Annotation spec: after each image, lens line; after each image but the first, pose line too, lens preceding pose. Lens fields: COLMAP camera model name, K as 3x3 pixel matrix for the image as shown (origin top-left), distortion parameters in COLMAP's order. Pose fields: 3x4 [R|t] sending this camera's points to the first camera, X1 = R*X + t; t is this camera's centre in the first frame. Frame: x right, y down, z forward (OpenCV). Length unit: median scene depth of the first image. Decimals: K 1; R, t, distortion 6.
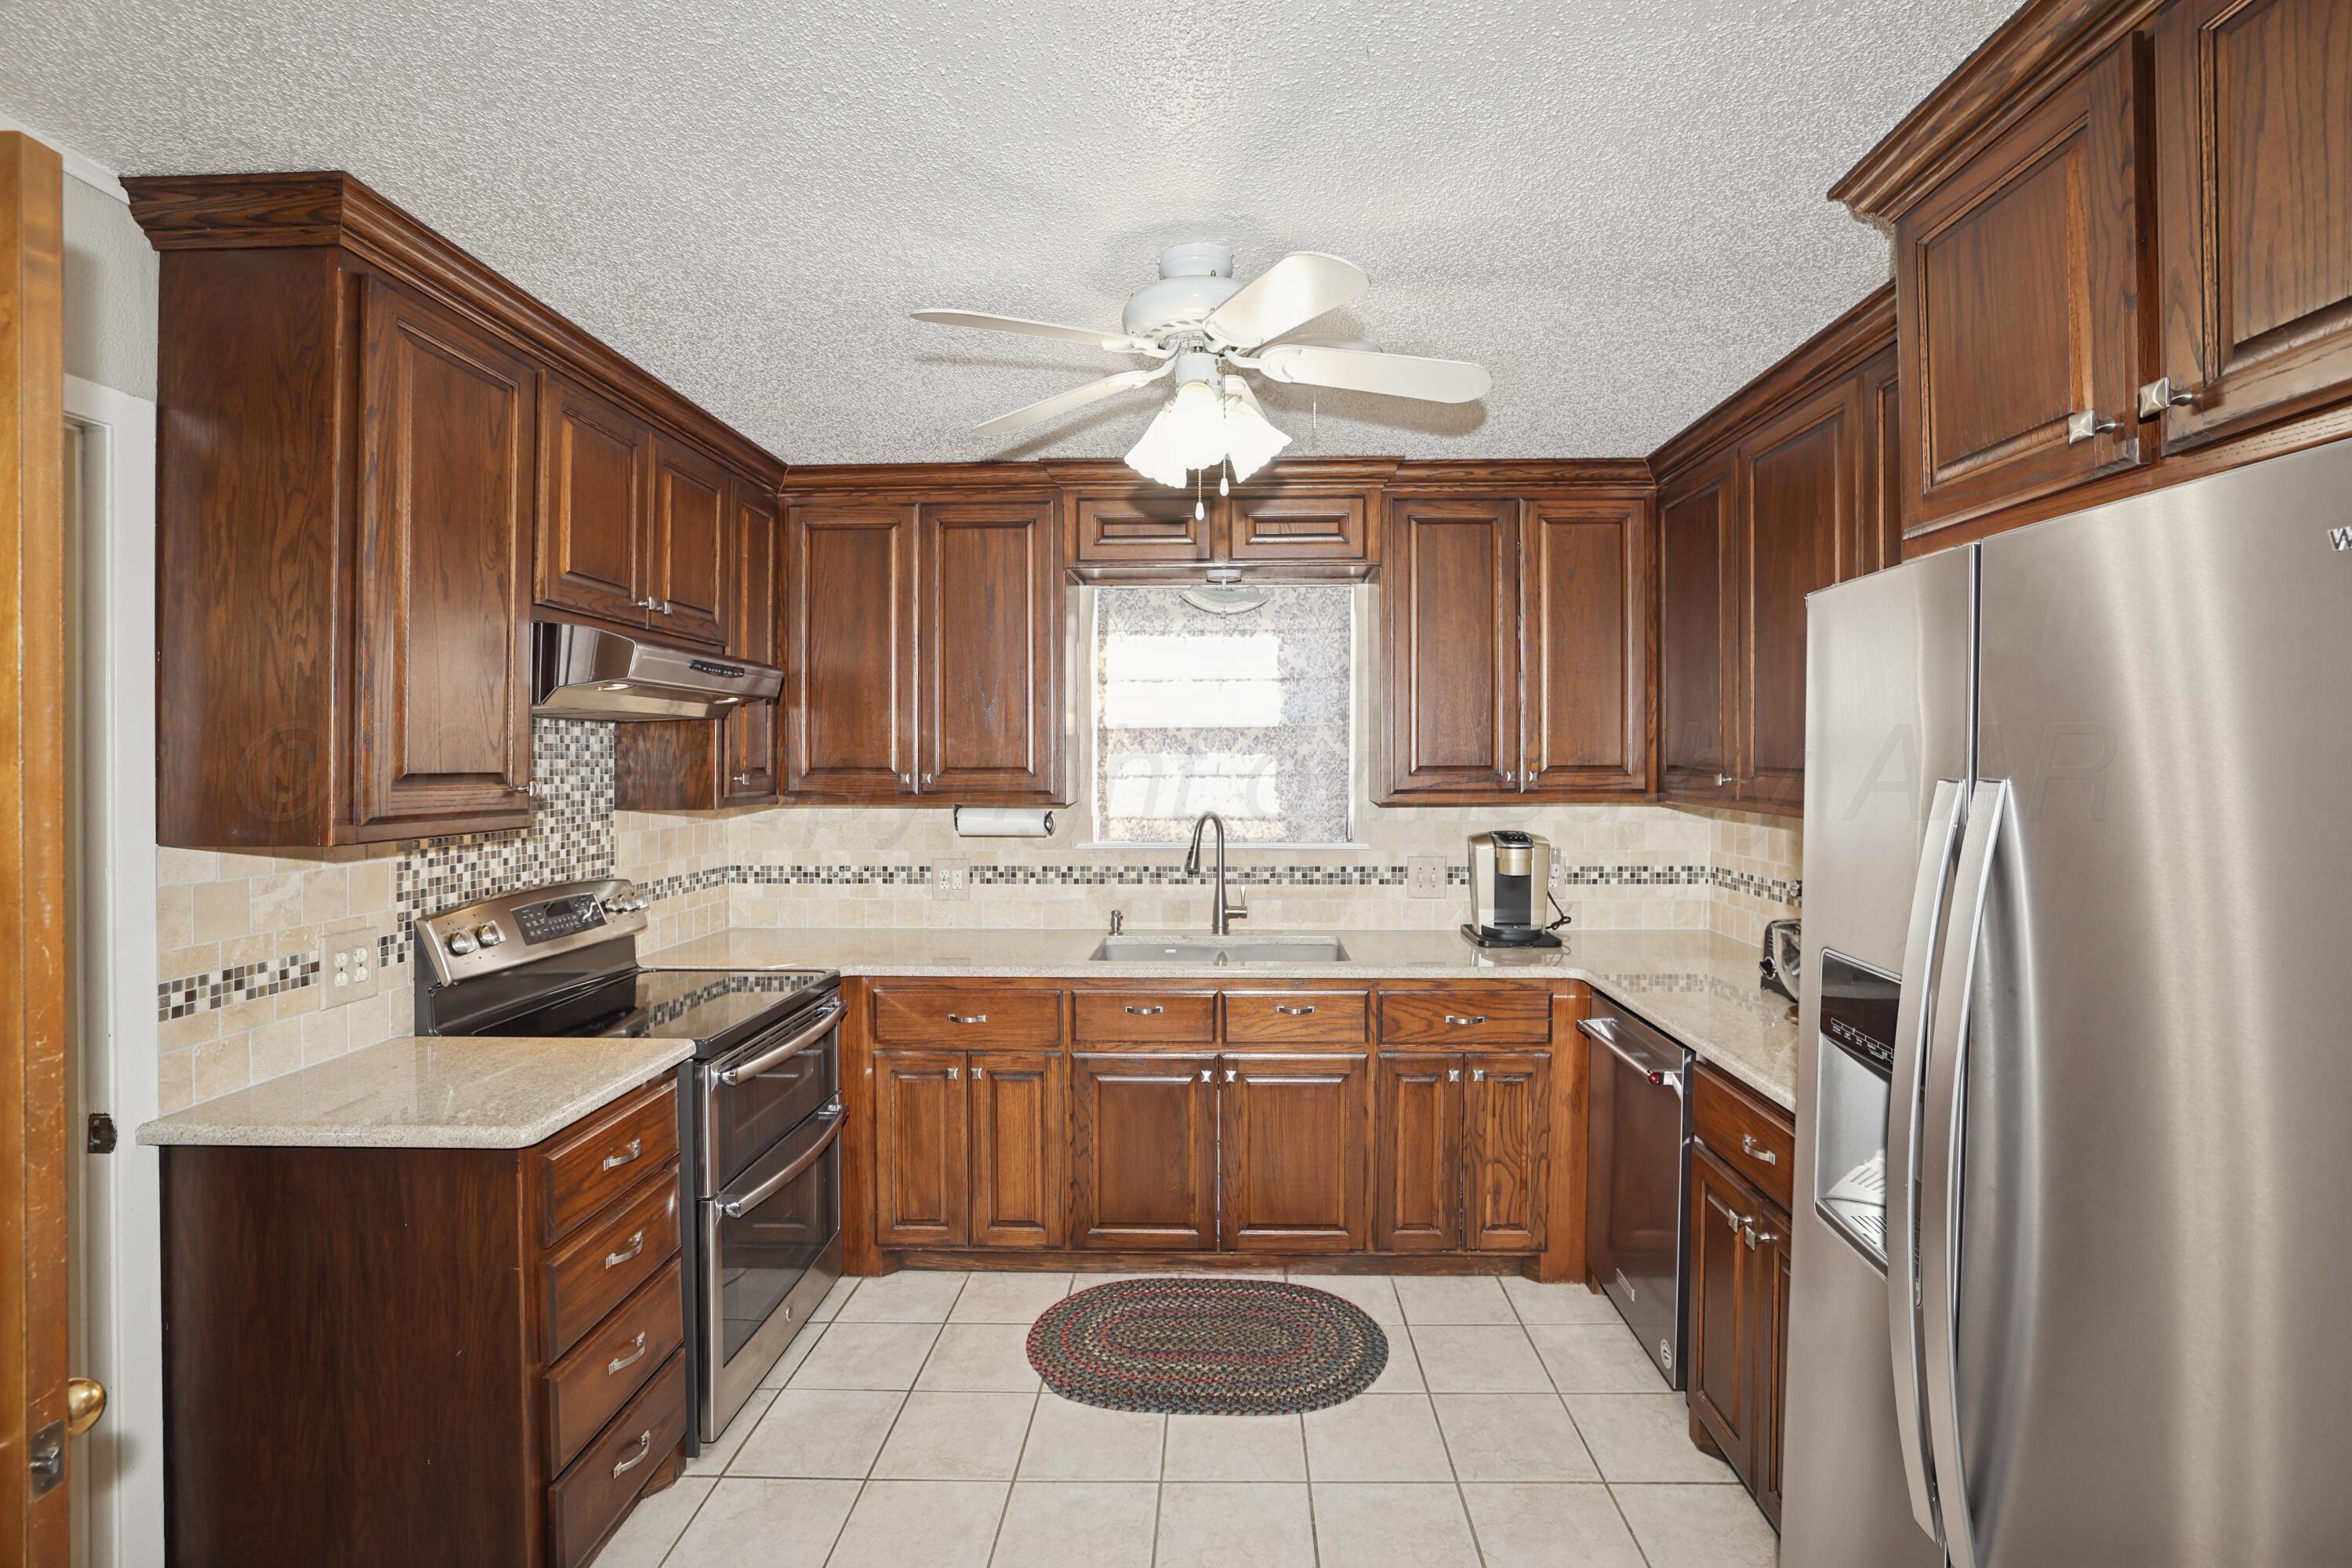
lens RADIAL K [[1066.5, 0, 1182.7], [0, 1066.5, 774.1], [0, 0, 1]] dist [-0.004132, 0.000508]
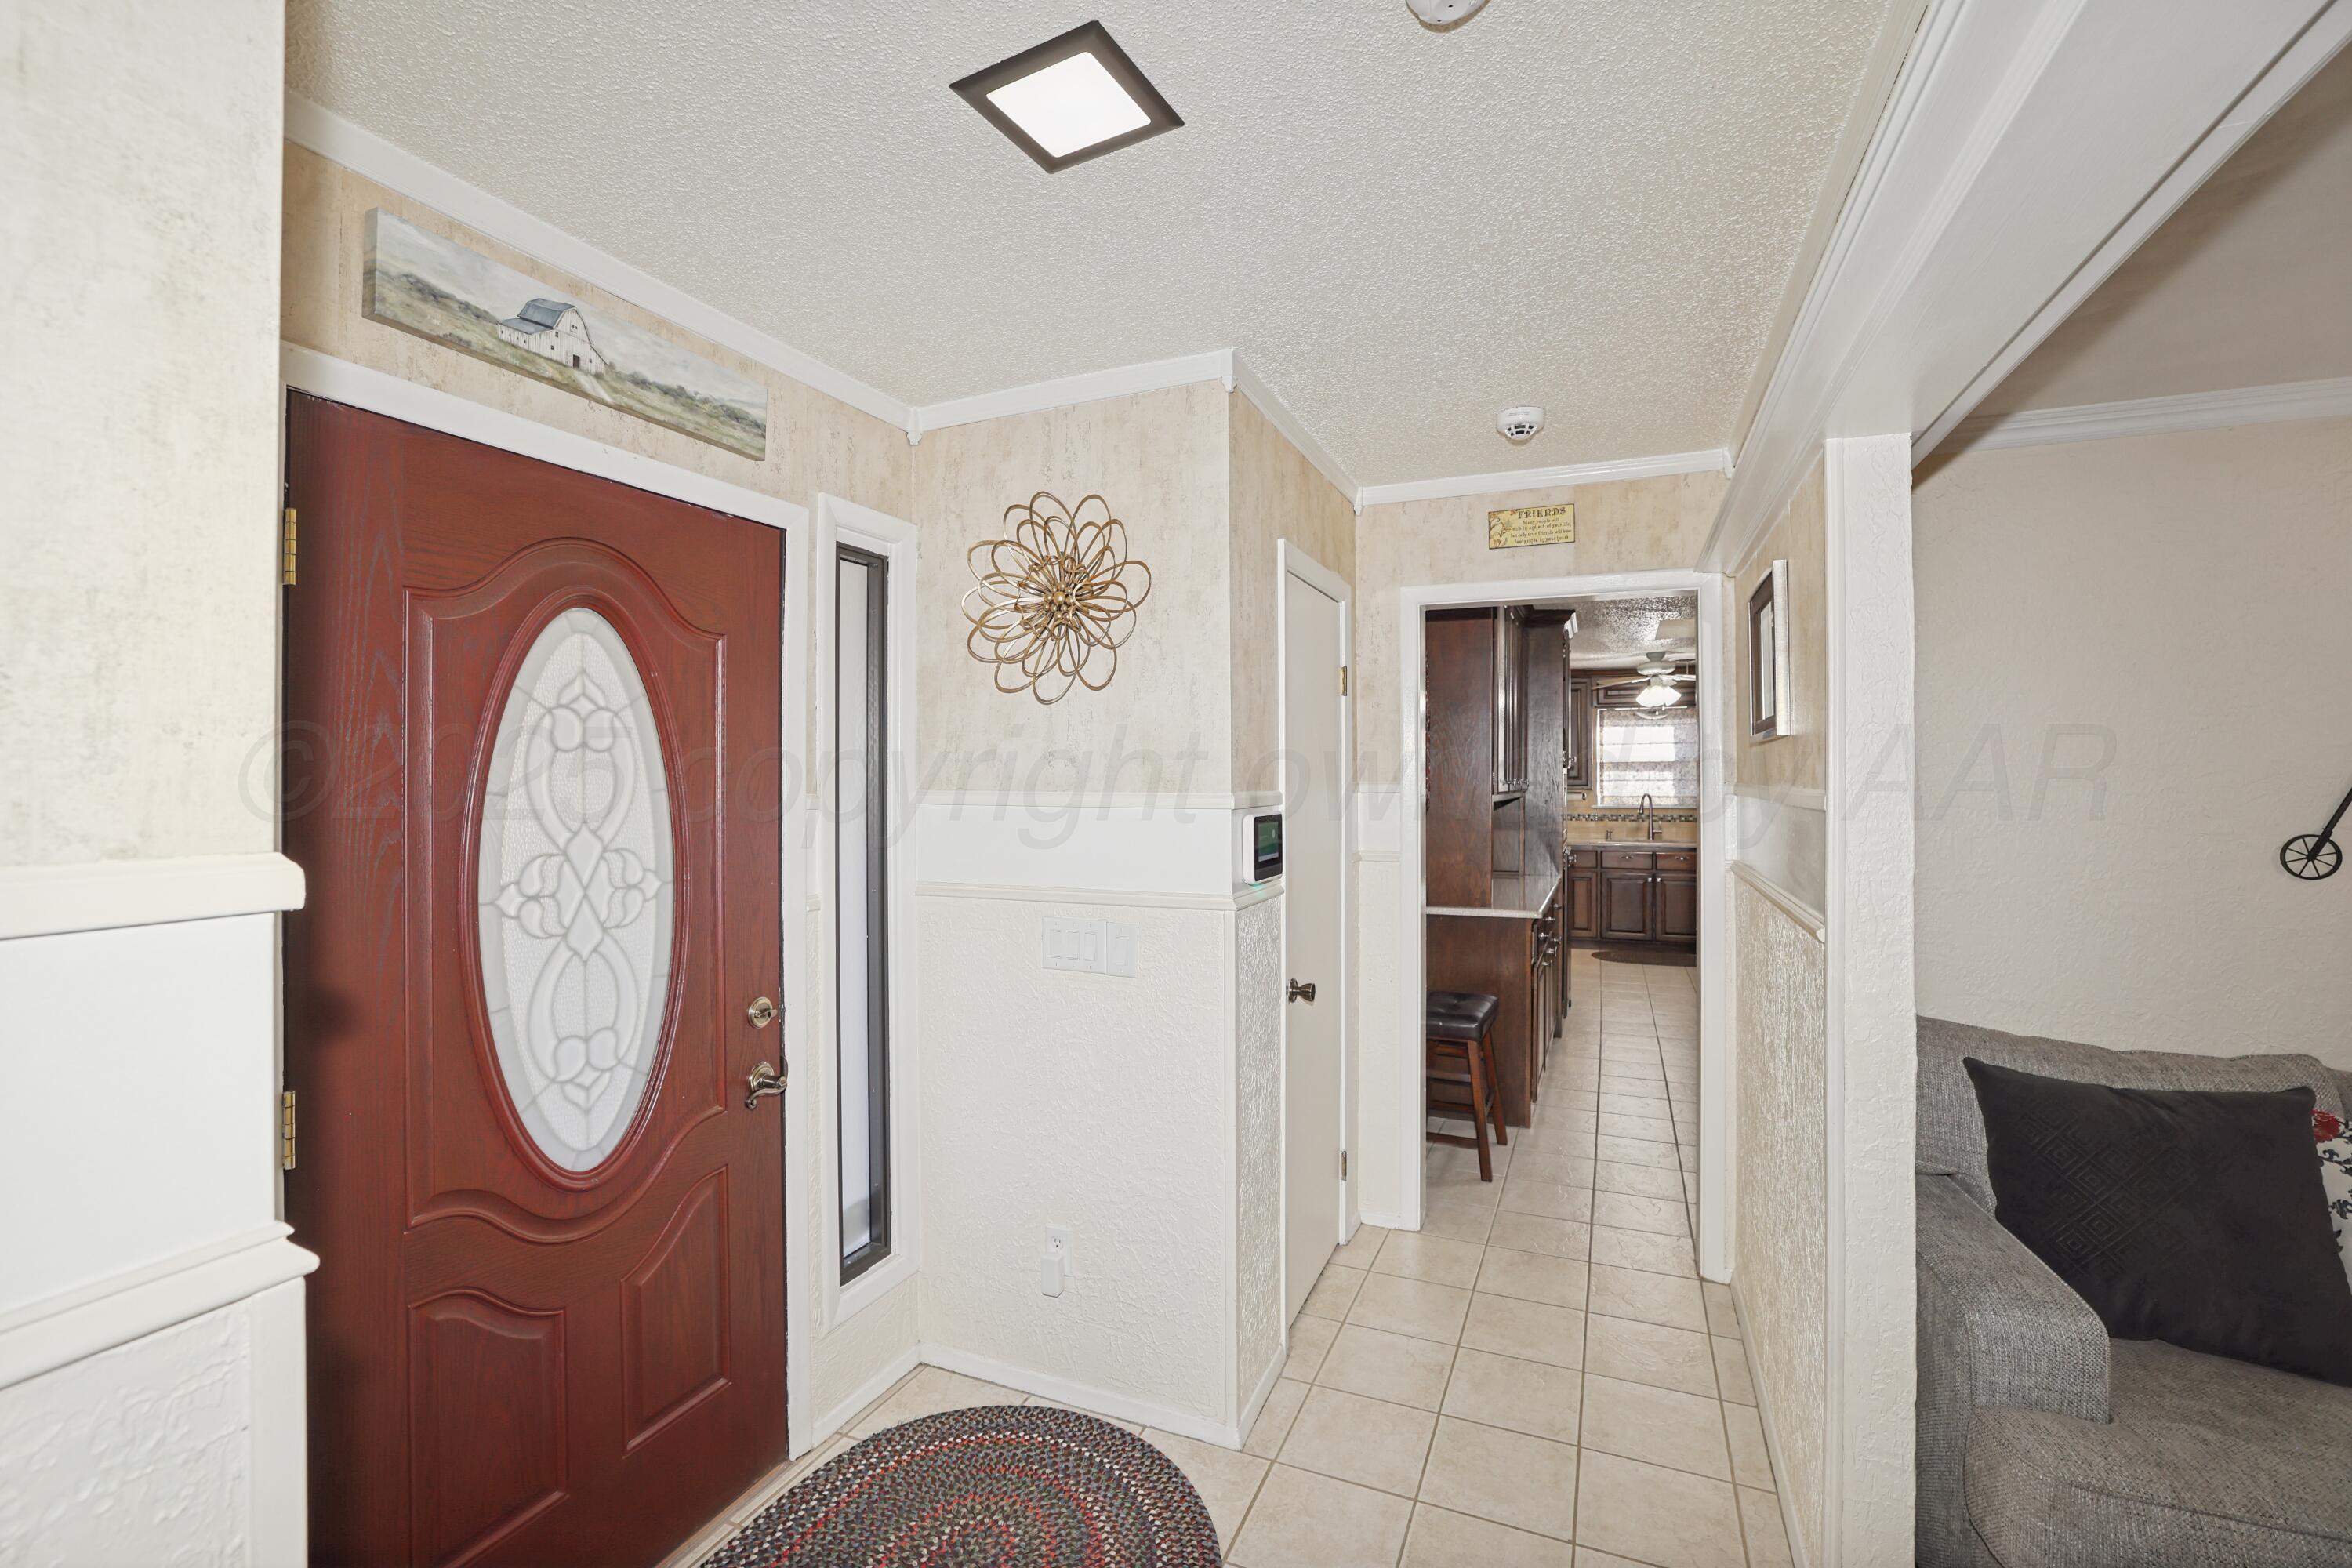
lens RADIAL K [[1066.5, 0, 1180.0], [0, 1066.5, 774.0], [0, 0, 1]] dist [-0.004132, 0.000508]
pose [[0.945306, -0.000456, -0.326185, -0.201203], [-0.000549, 0.999995, -0.002990, -0.004330], [0.326184, 0.003006, 0.945301, -1.833798]]
